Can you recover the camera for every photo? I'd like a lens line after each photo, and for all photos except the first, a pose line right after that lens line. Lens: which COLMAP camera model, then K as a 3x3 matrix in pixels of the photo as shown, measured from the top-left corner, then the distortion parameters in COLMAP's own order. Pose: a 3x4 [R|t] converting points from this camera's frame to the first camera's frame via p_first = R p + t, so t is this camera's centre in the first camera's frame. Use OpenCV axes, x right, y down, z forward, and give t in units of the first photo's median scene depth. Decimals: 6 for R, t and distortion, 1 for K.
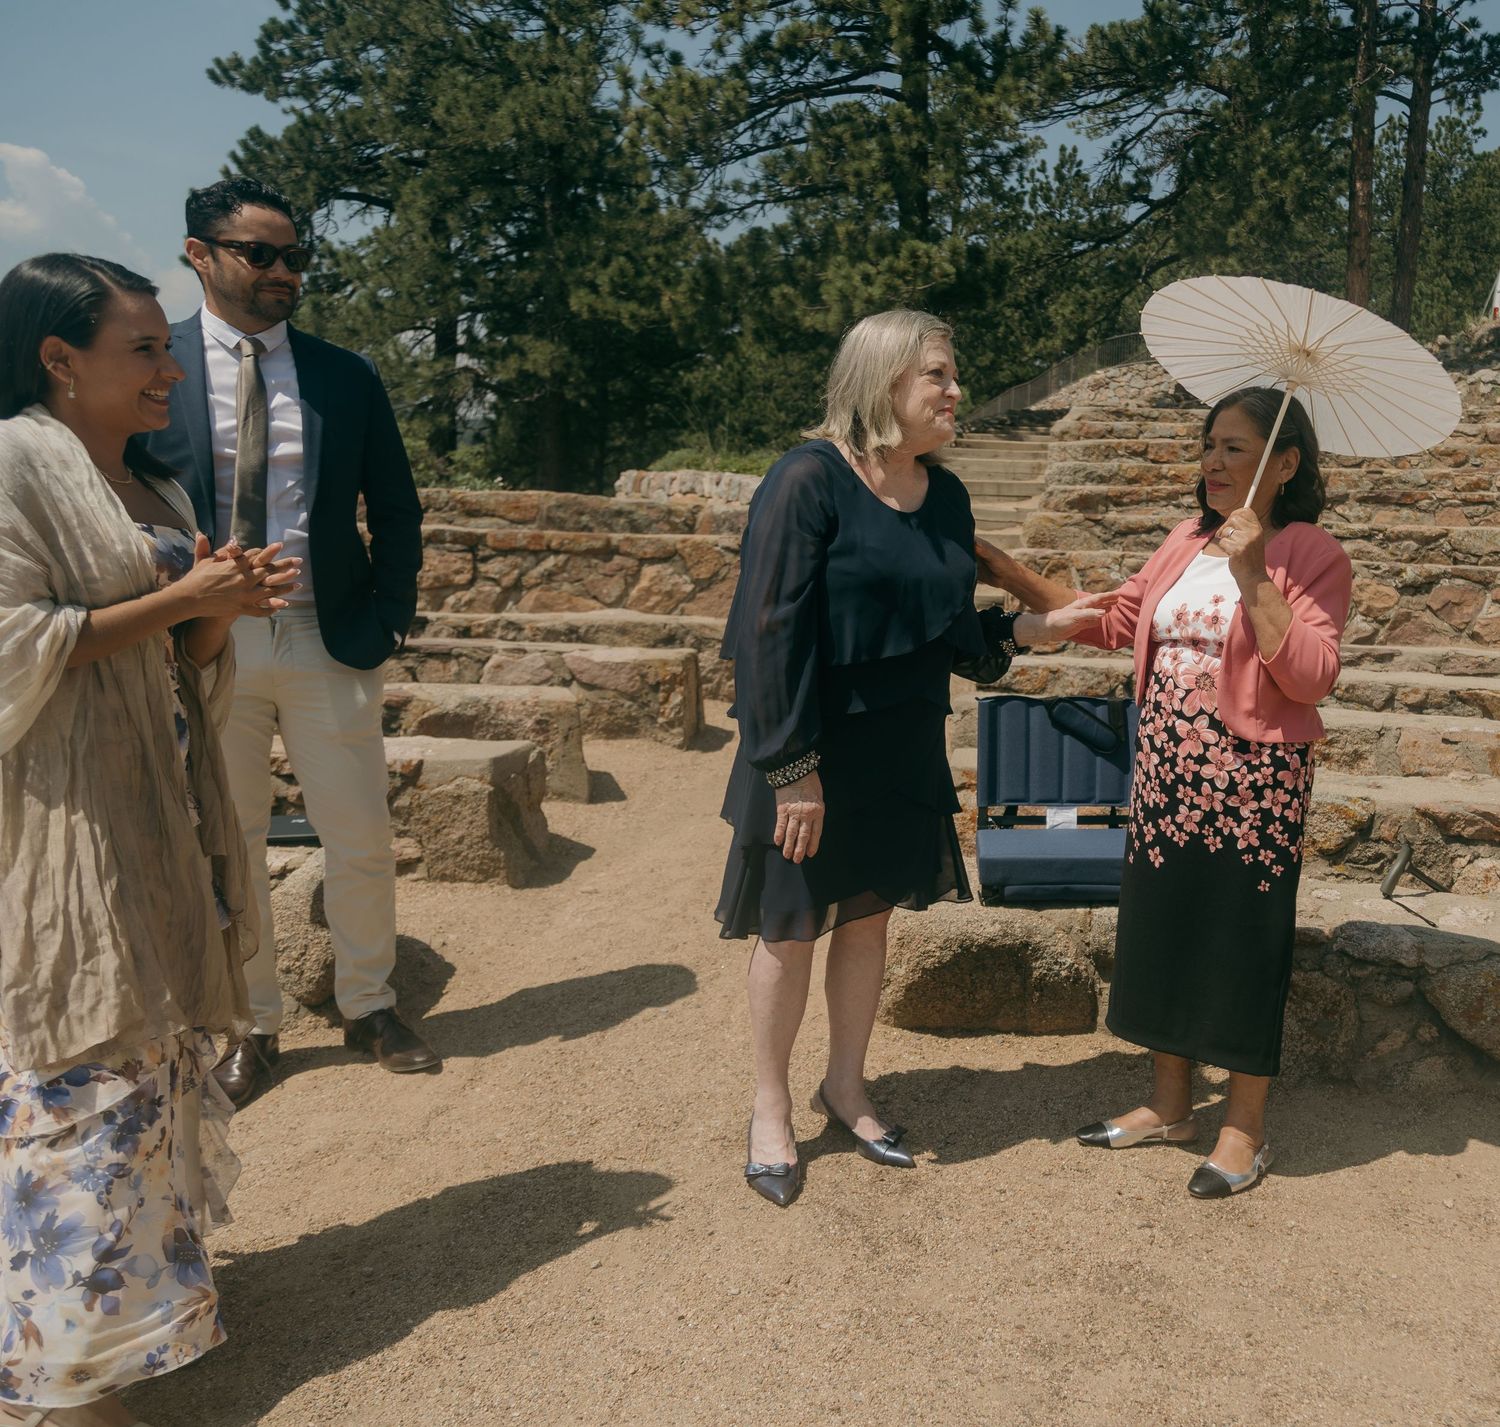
lens RADIAL K [[1427.9, 0, 1089.8], [0, 1427.9, 710.4], [0, 0, 1]] dist [-0.011251, 0.013411]
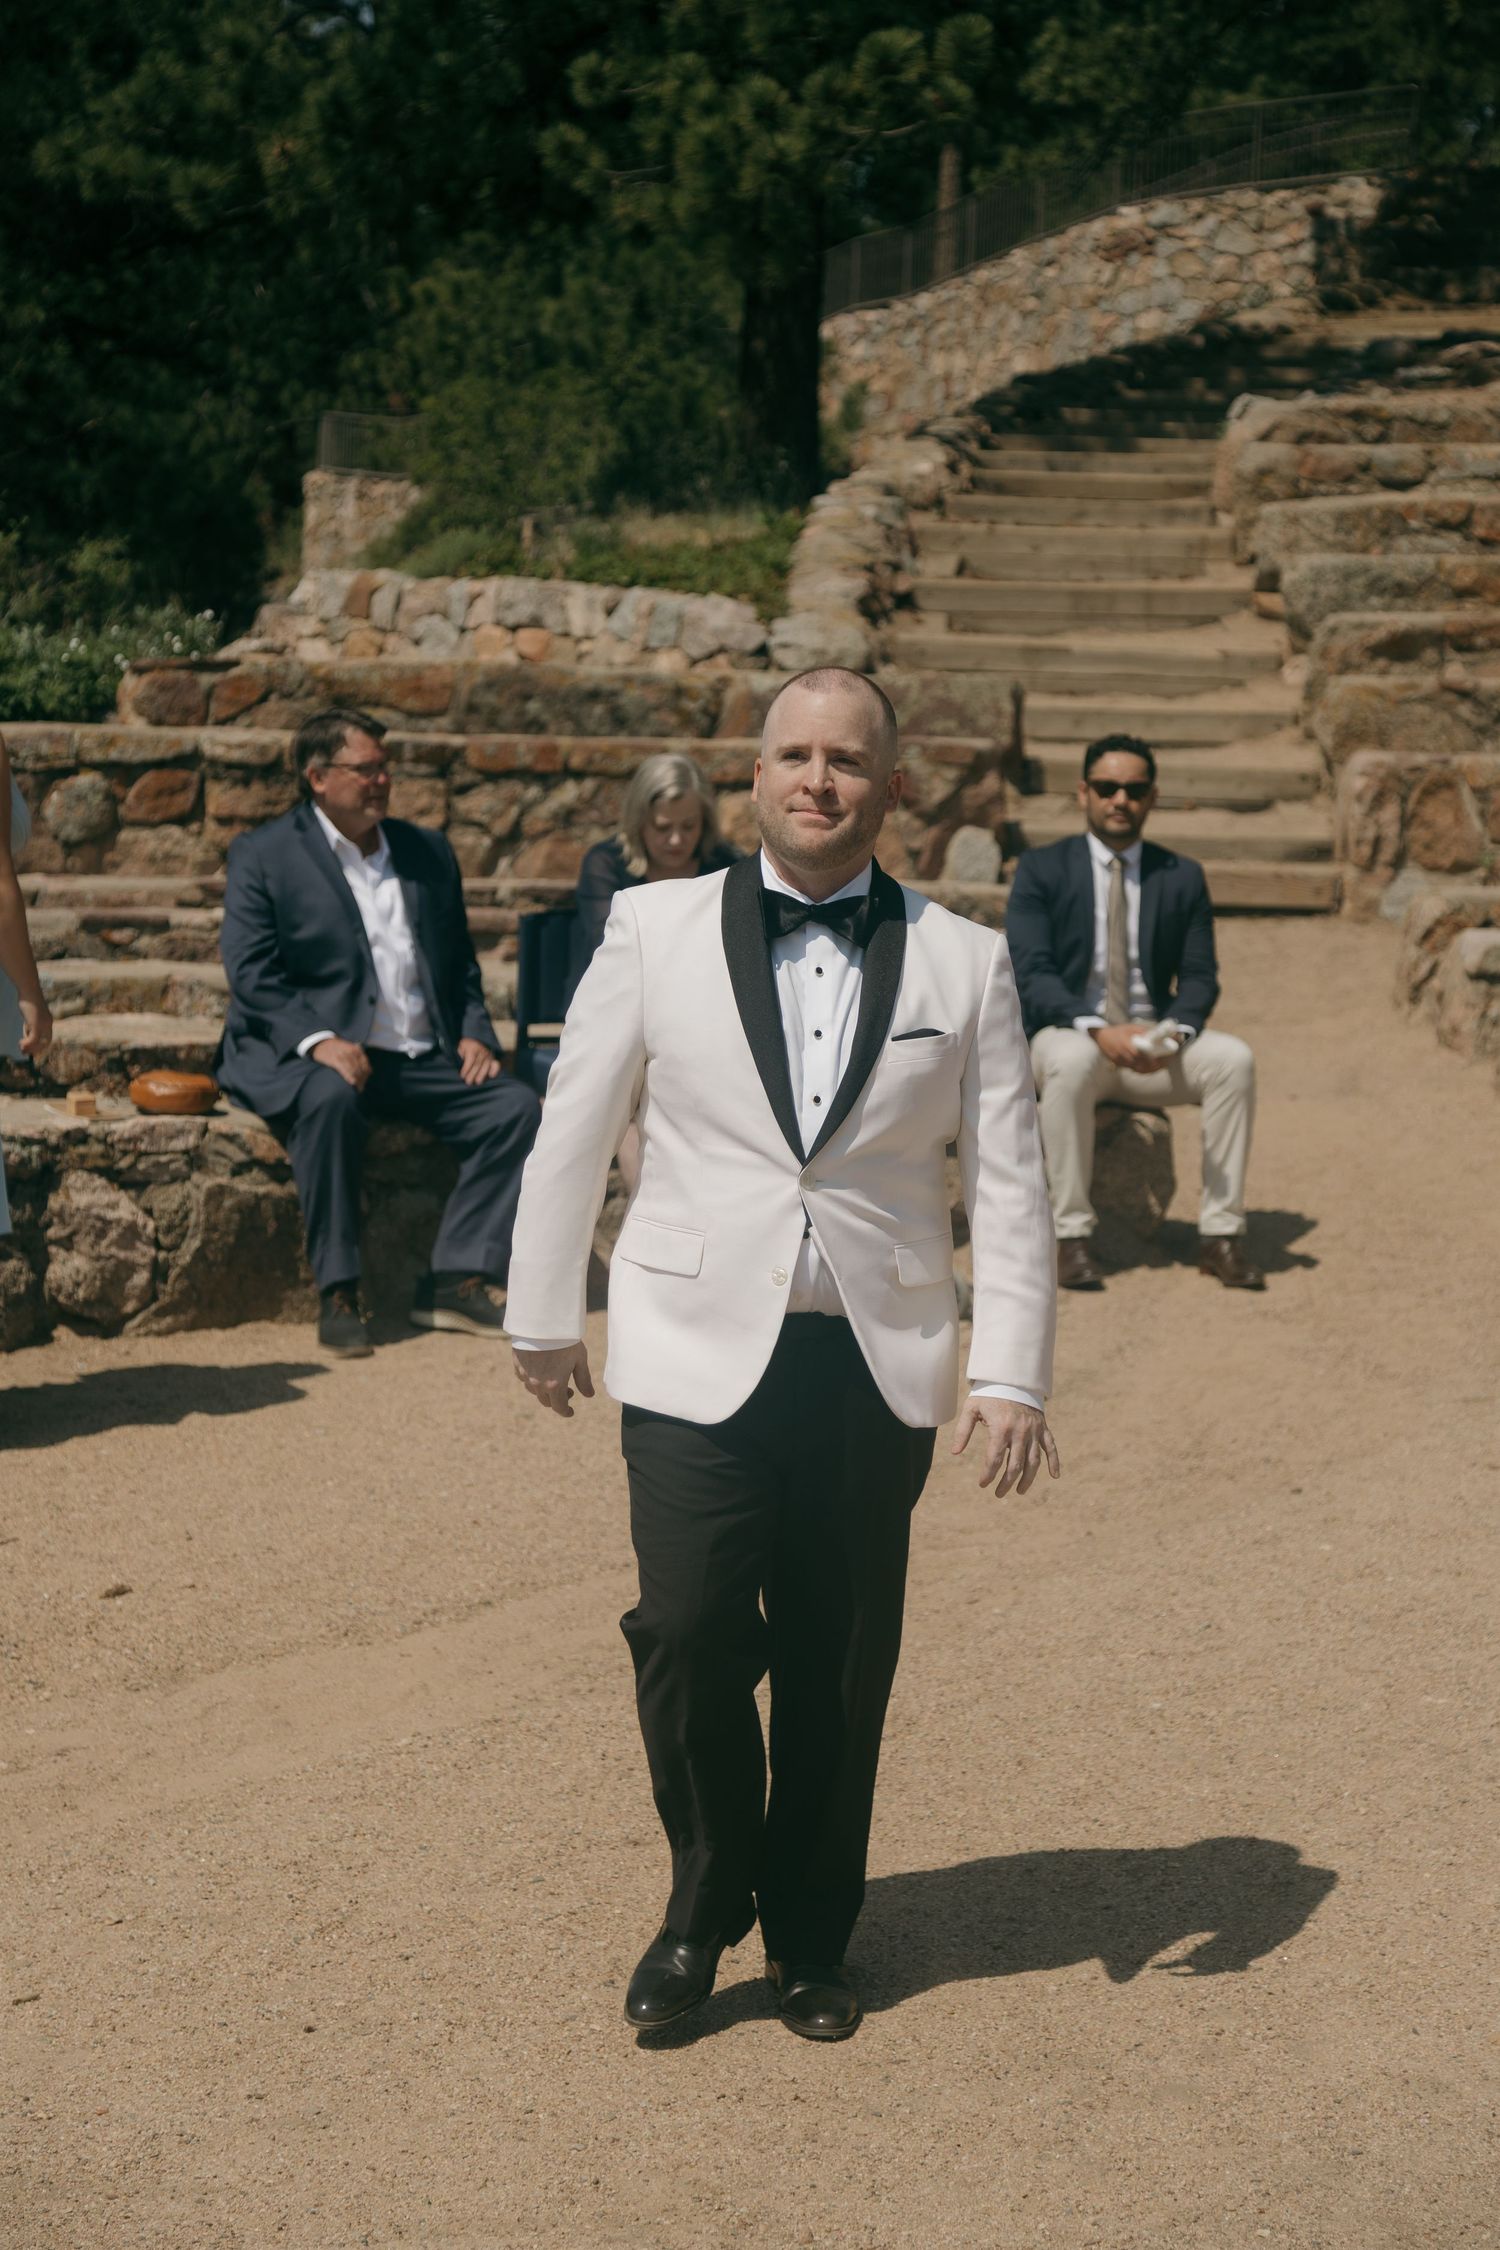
lens RADIAL K [[4796.8, 0, 747.8], [0, 4796.8, 1090.2], [0, 0, 1]] dist [0.070610, -0.469044]
pose [[0.999728, -0.014584, -0.018219, -0.162433], [0.014233, 0.999714, -0.019211, 0.032739], [0.018494, 0.018947, 0.999649, -0.559358]]
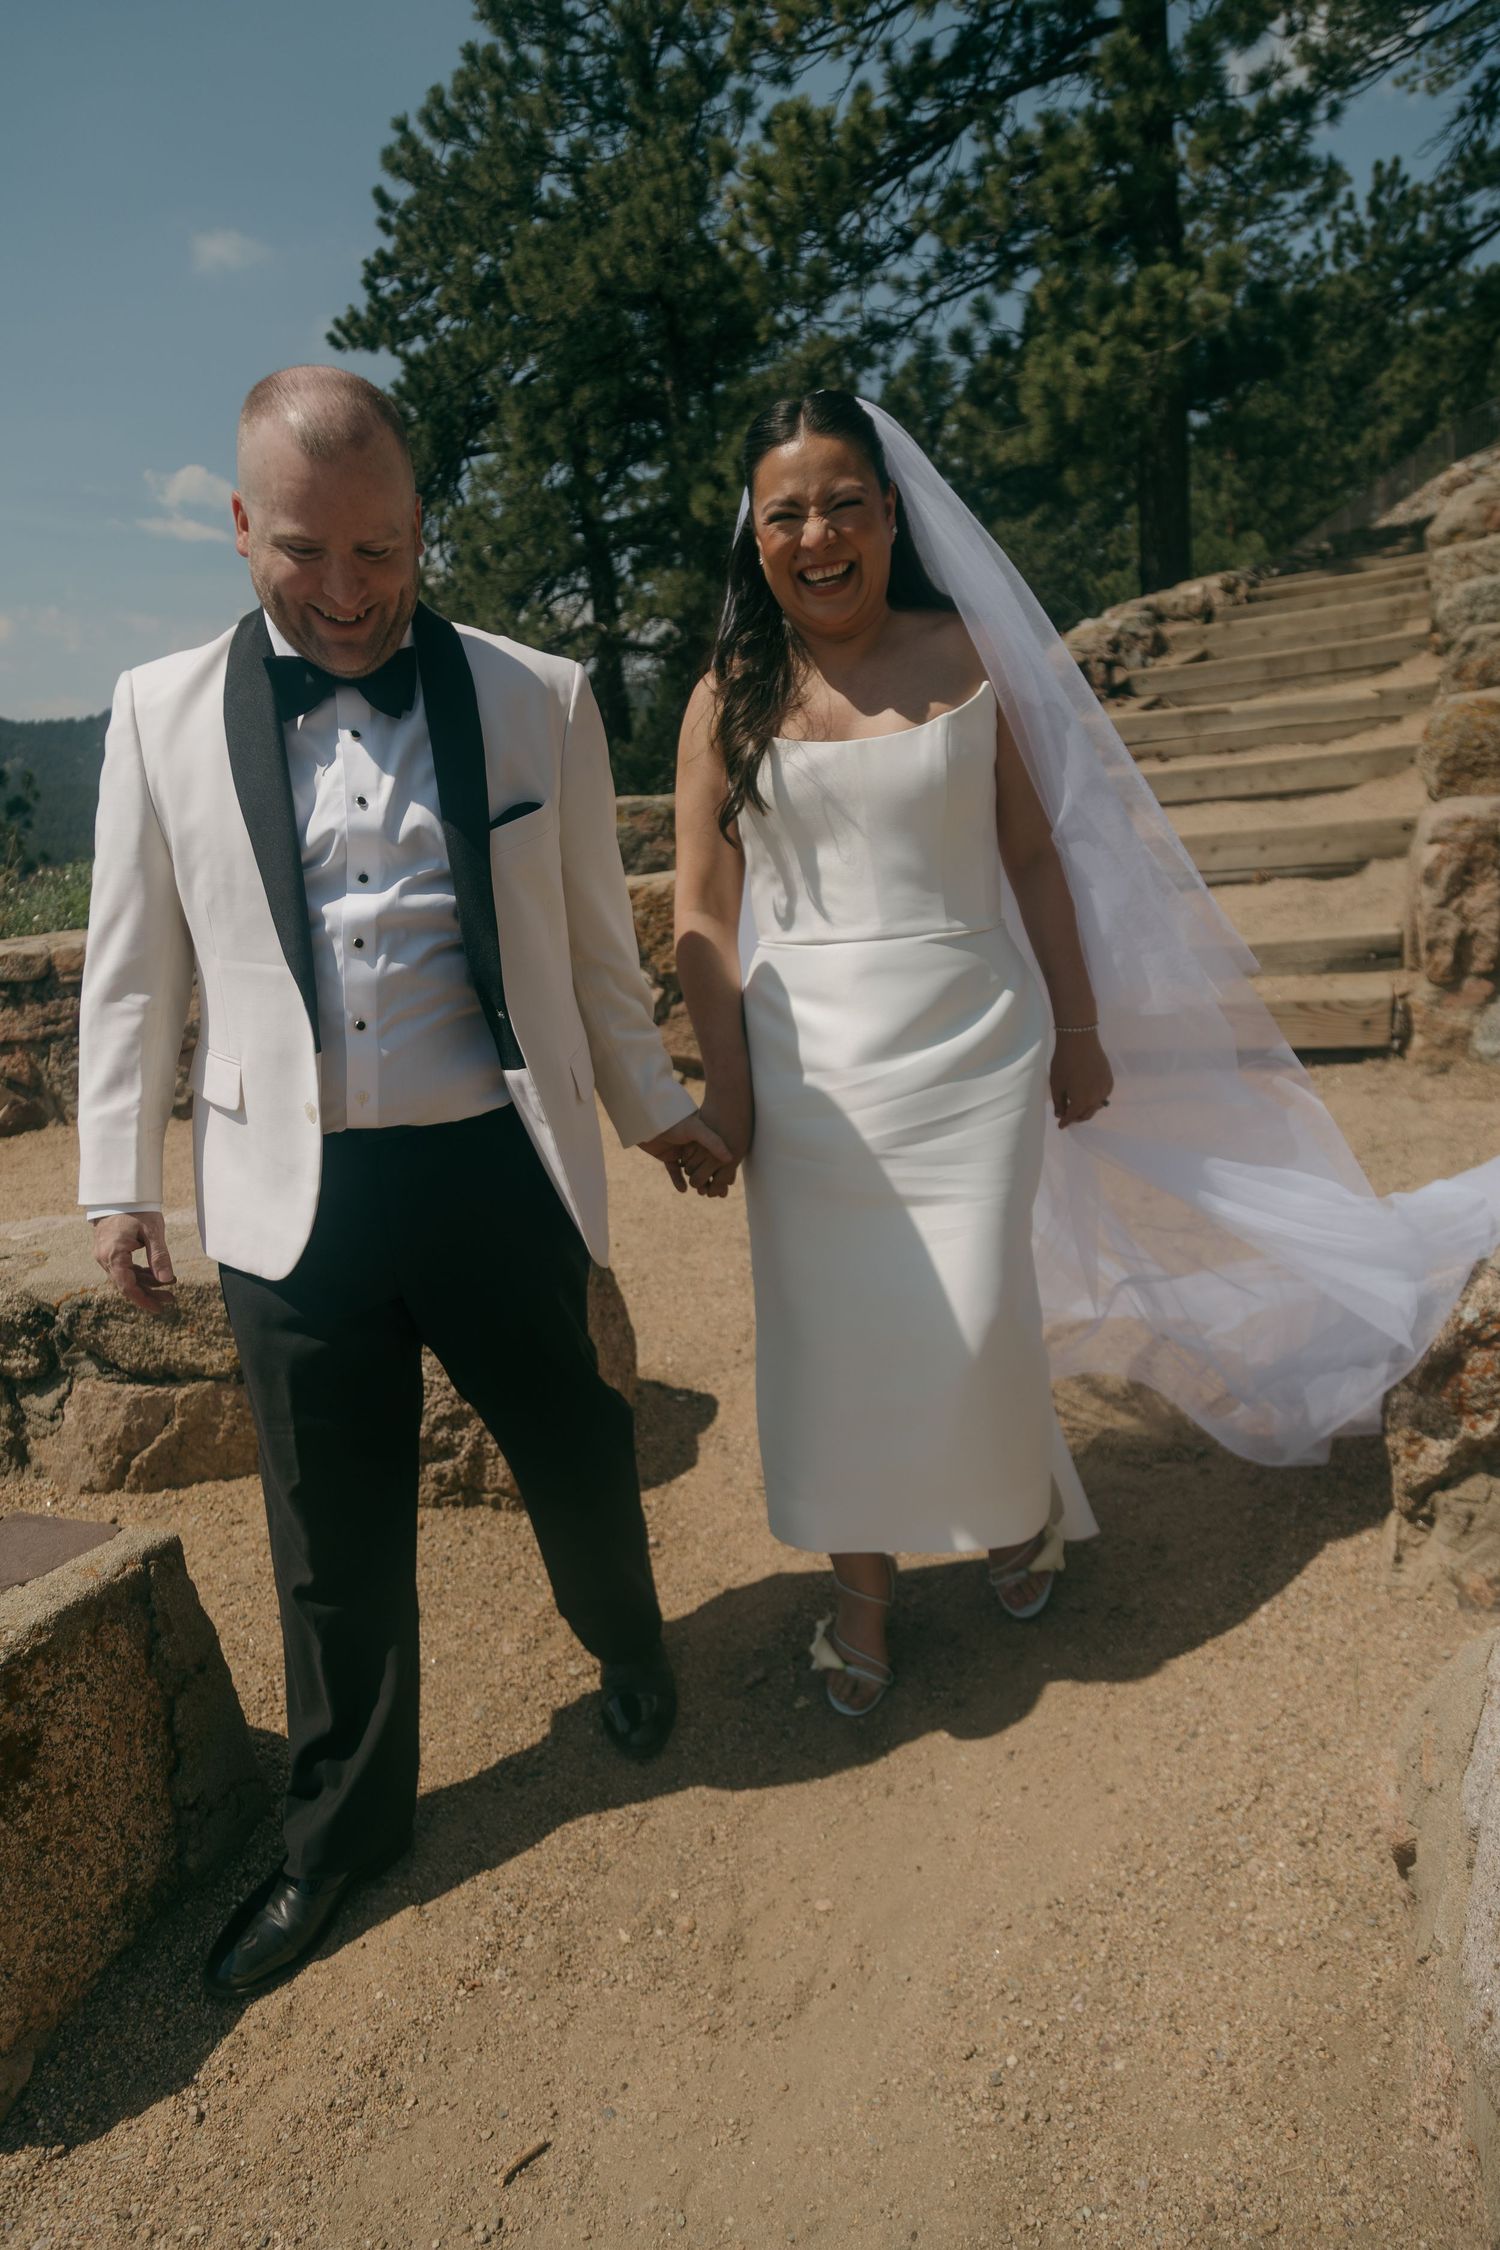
lens RADIAL K [[1473.6, 0, 754.9], [0, 1473.6, 1120.6], [0, 0, 1]] dist [0.020768, -0.000637]
pose [[0.906530, -0.047687, -0.419440, -0.033593], [0.097680, 0.990329, 0.098521, -0.054574], [0.410685, -0.130283, 0.902421, 0.353941]]
